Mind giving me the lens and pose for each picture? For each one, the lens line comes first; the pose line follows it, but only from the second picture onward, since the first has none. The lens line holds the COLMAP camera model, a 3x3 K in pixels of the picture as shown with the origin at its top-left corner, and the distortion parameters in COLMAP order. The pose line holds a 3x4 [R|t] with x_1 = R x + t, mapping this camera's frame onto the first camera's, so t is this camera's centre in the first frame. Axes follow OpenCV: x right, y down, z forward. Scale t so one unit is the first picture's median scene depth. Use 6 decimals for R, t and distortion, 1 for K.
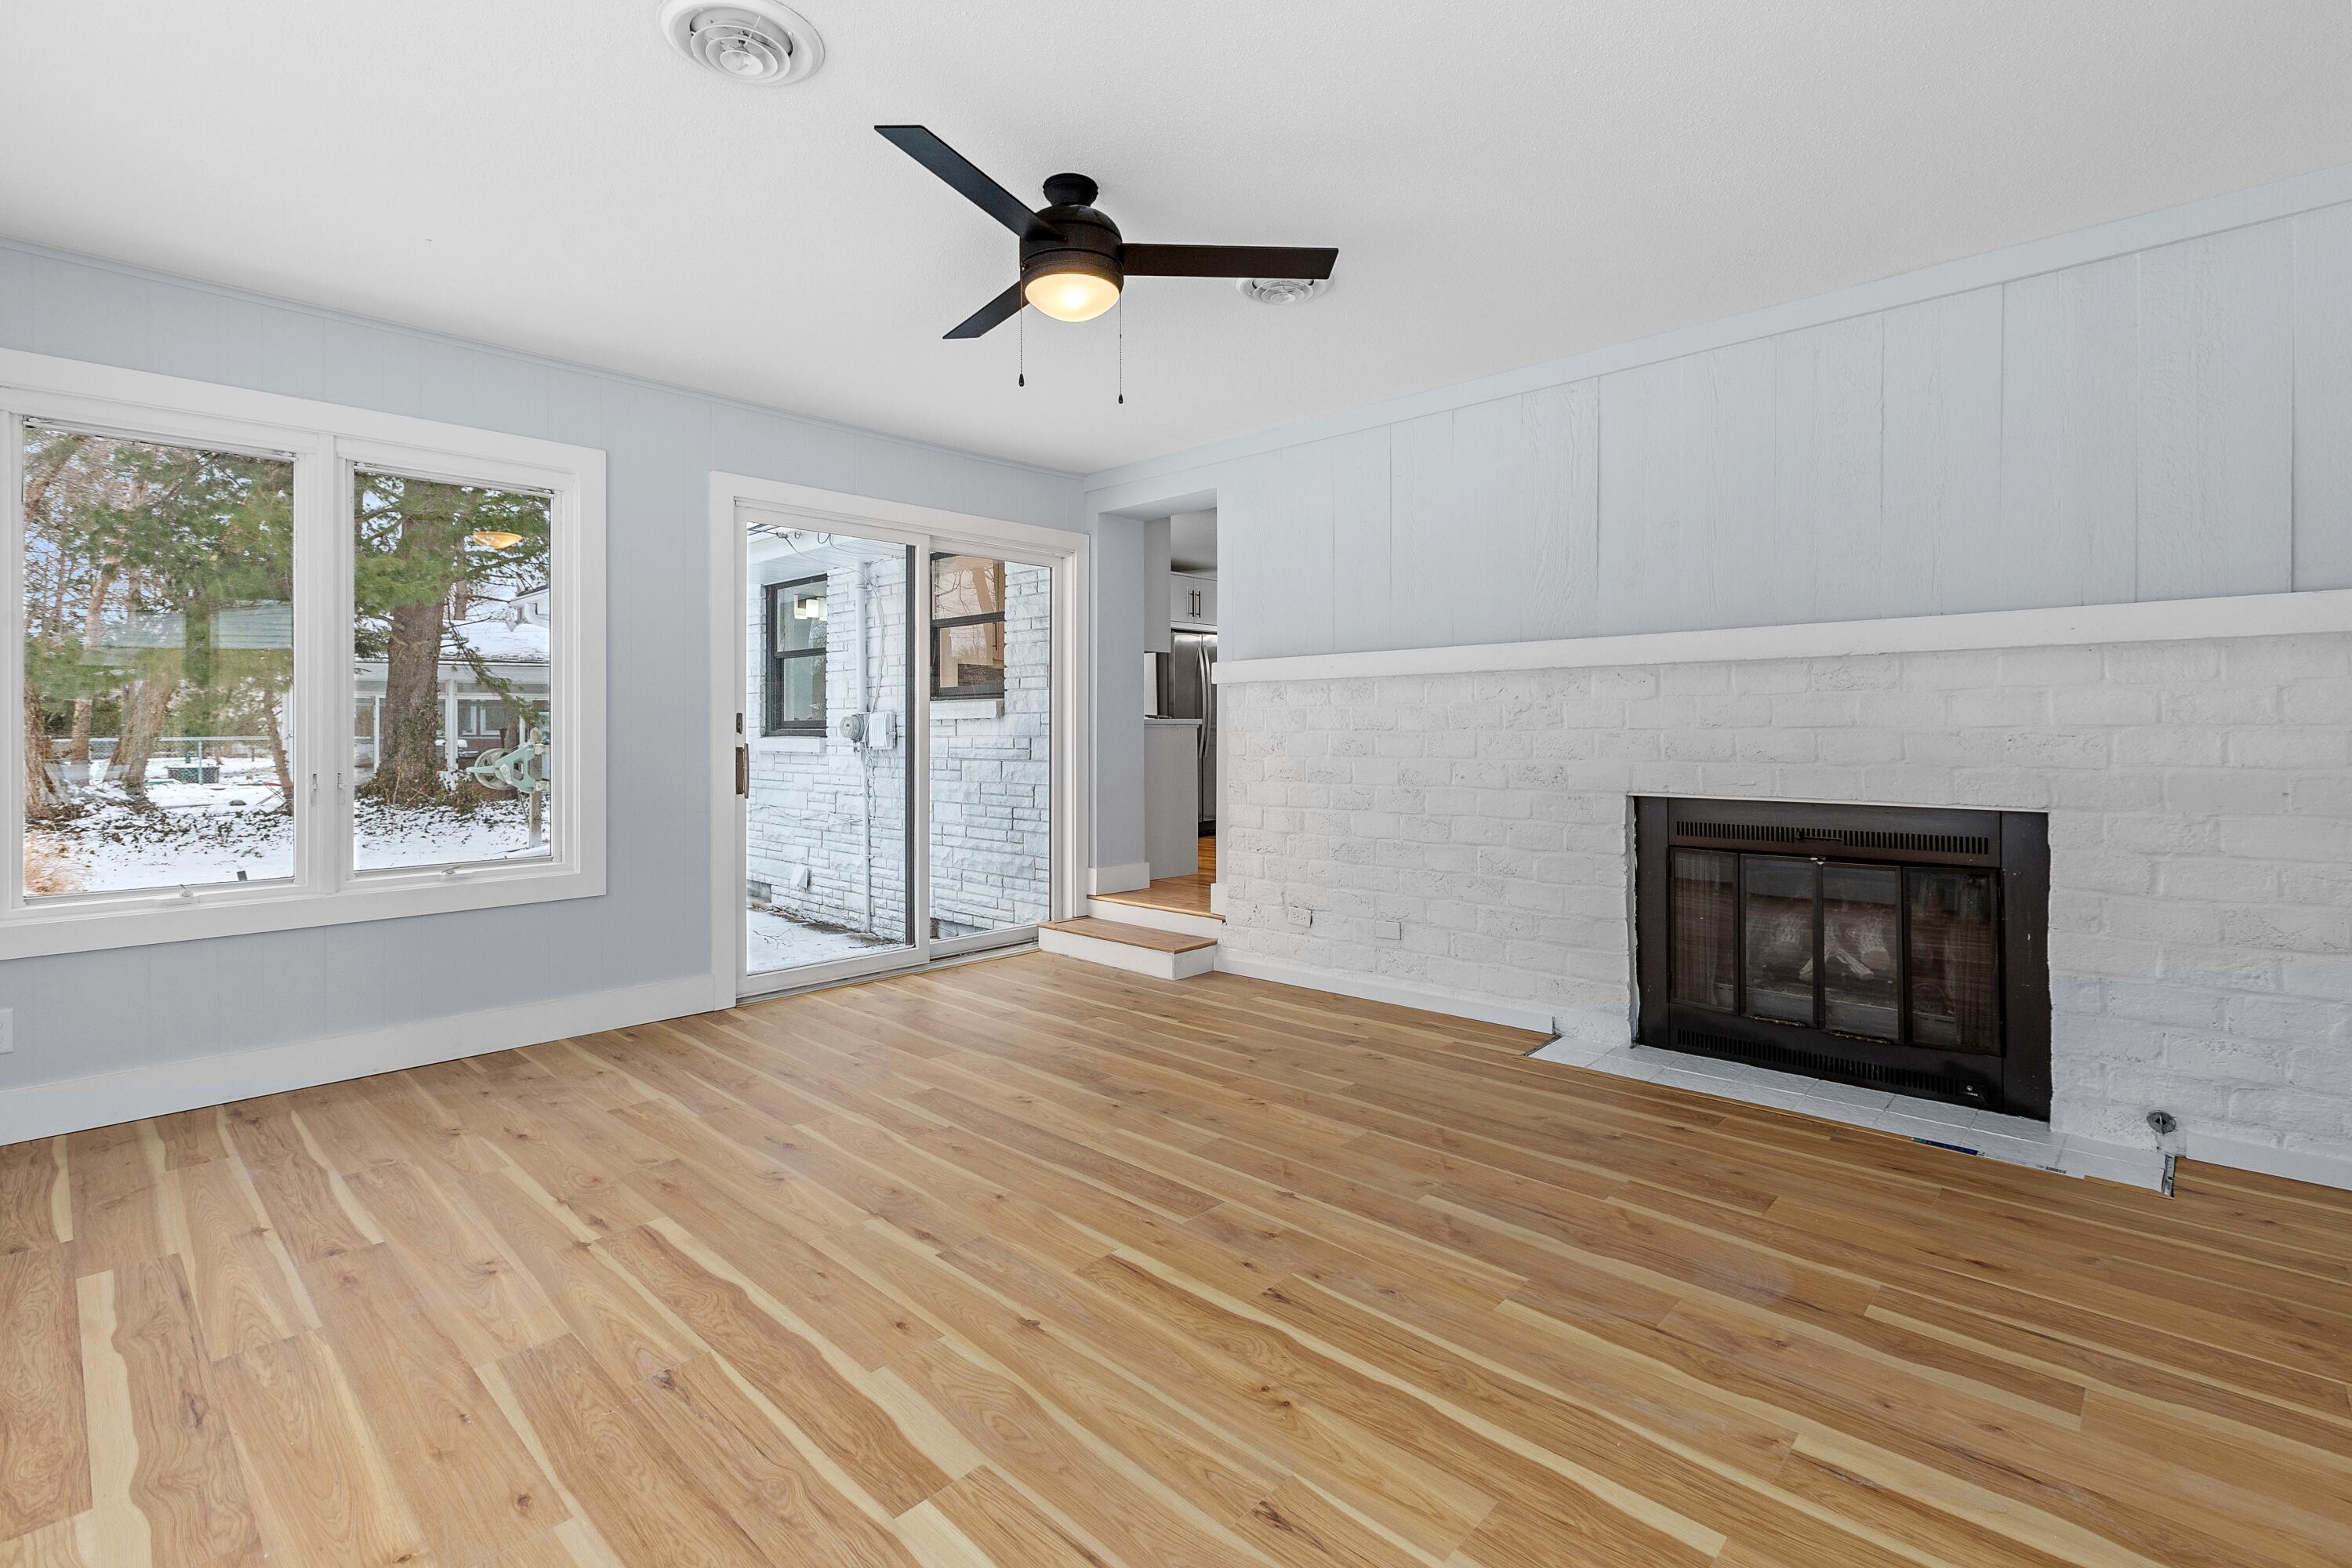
lens RADIAL K [[1078.1, 0, 1192.2], [0, 1078.1, 735.5], [0, 0, 1]] dist [0.000324, -0.000666]
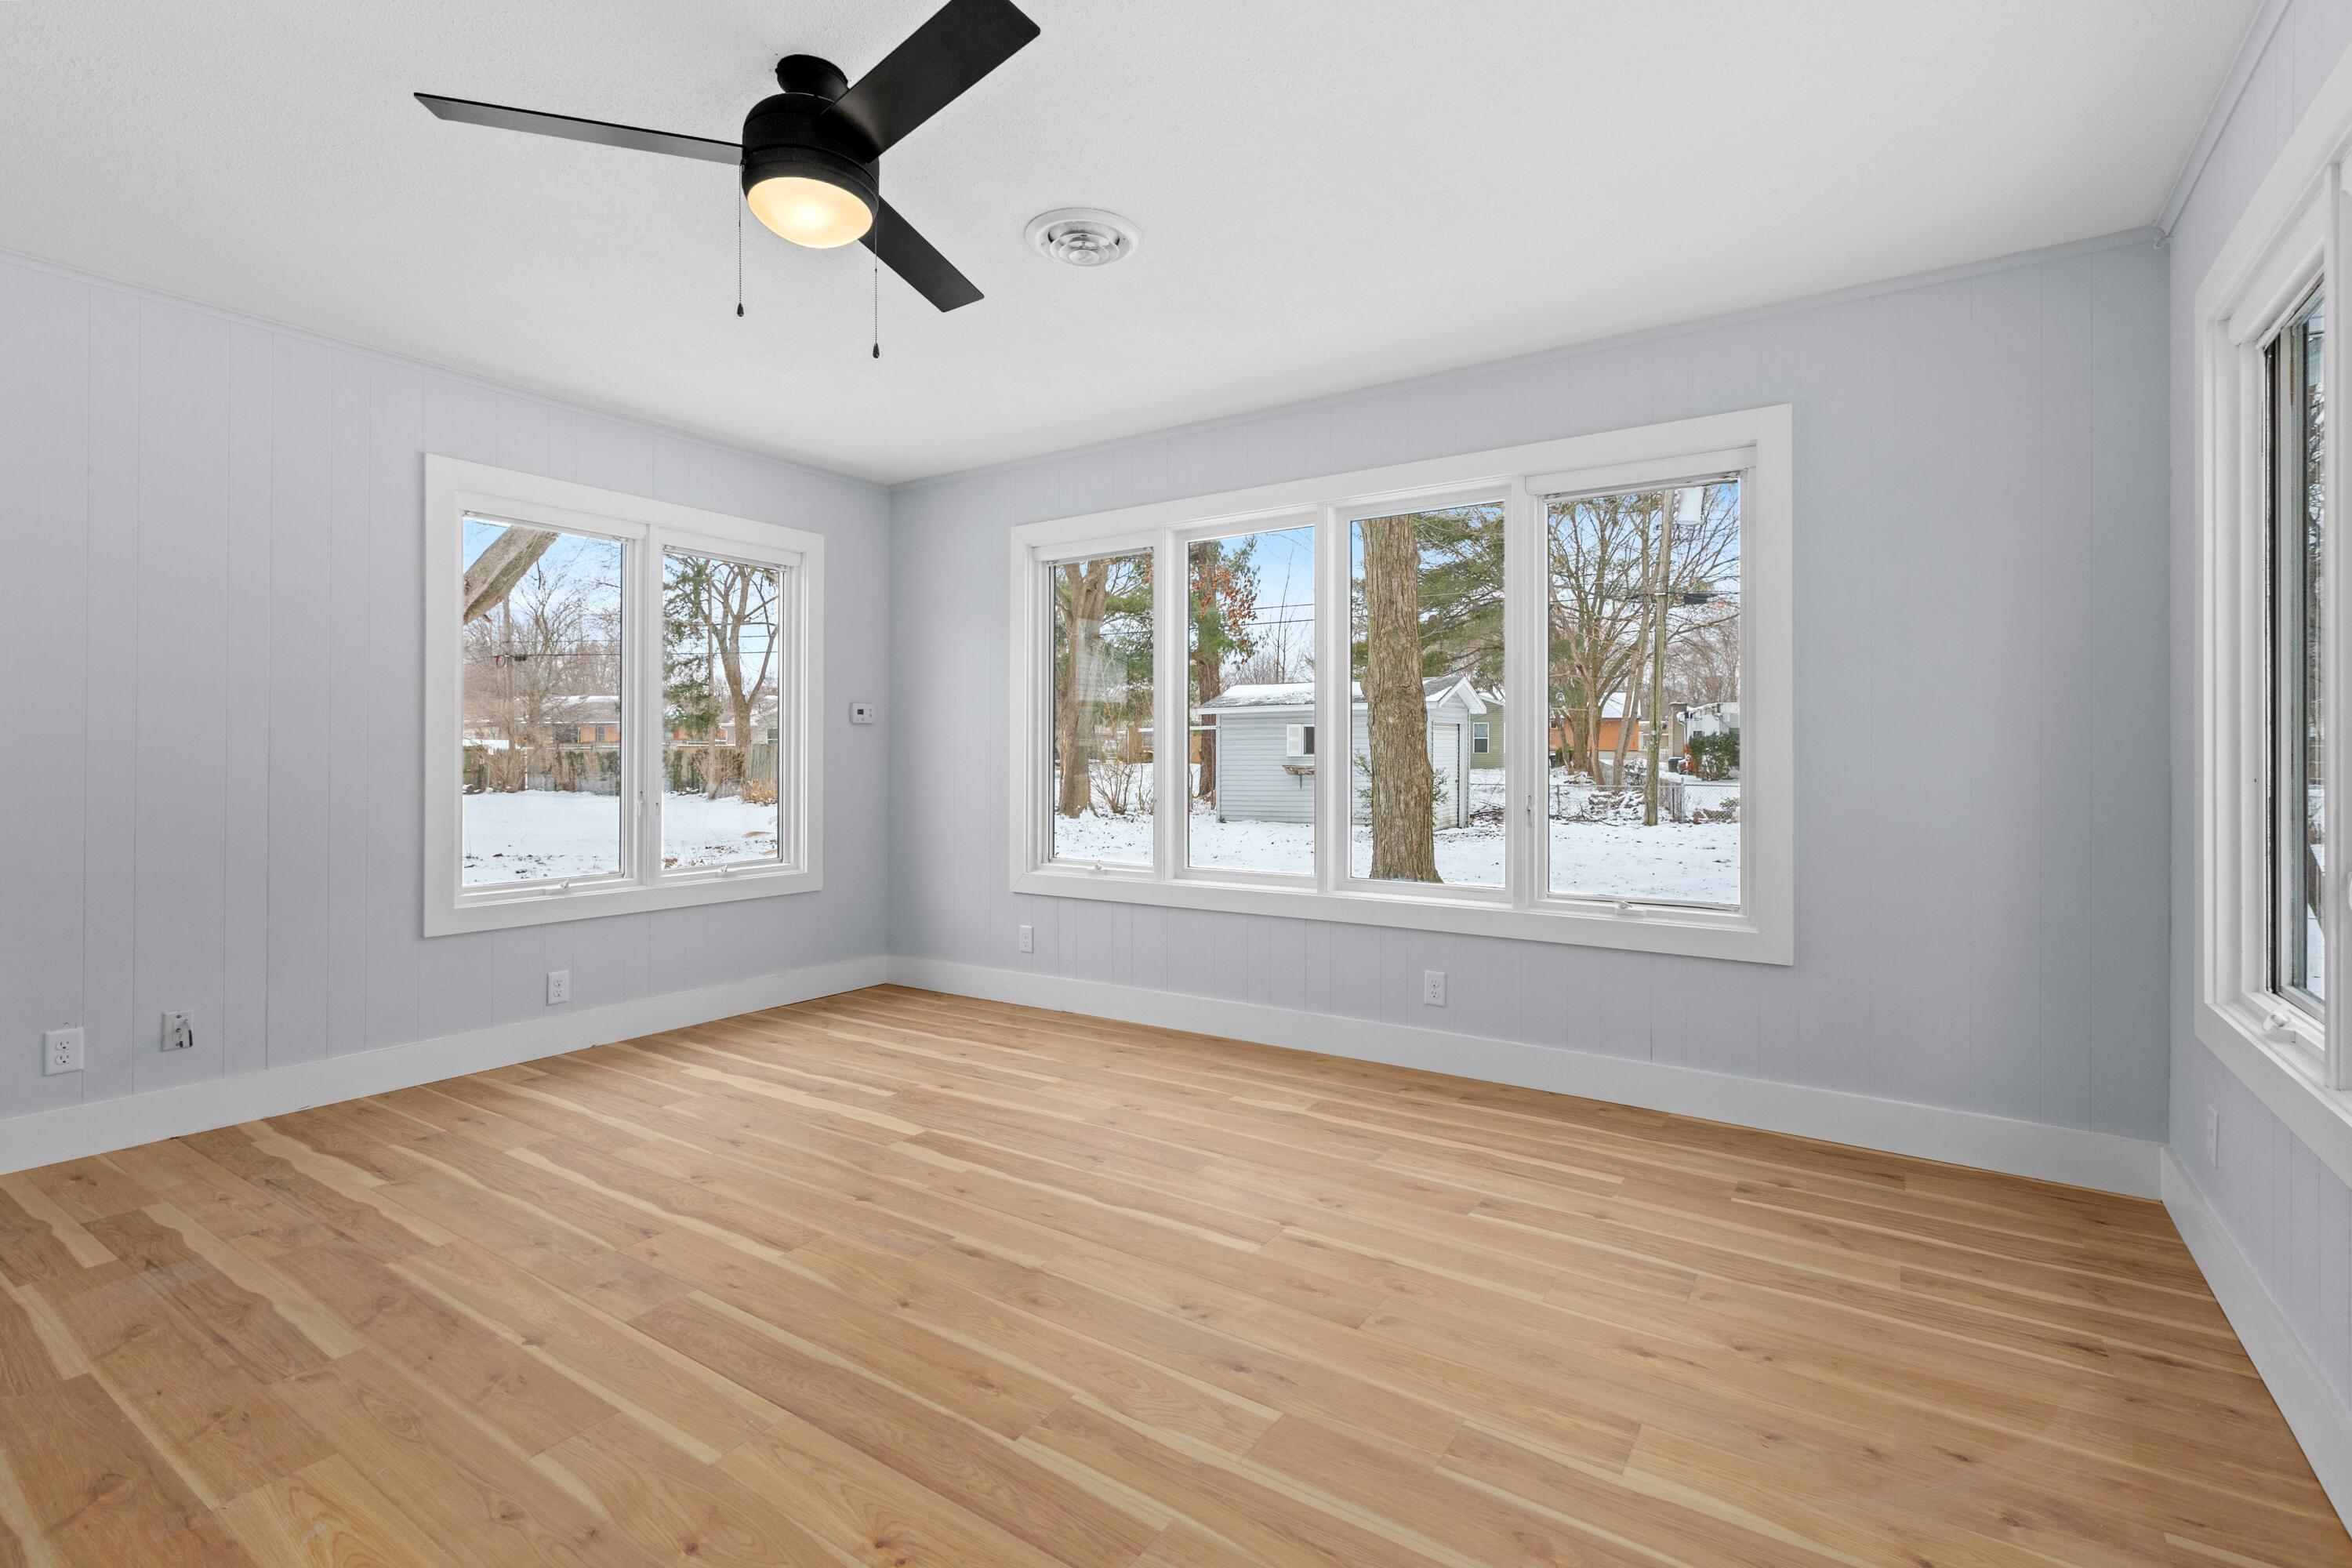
lens RADIAL K [[1078.1, 0, 1192.2], [0, 1078.1, 735.5], [0, 0, 1]] dist [0.000324, -0.000666]
pose [[-0.986608, -0.003764, -0.163066, -0.294709], [-0.002766, 0.999976, -0.006347, -0.018378], [0.163086, -0.005811, -0.986595, 2.113830]]
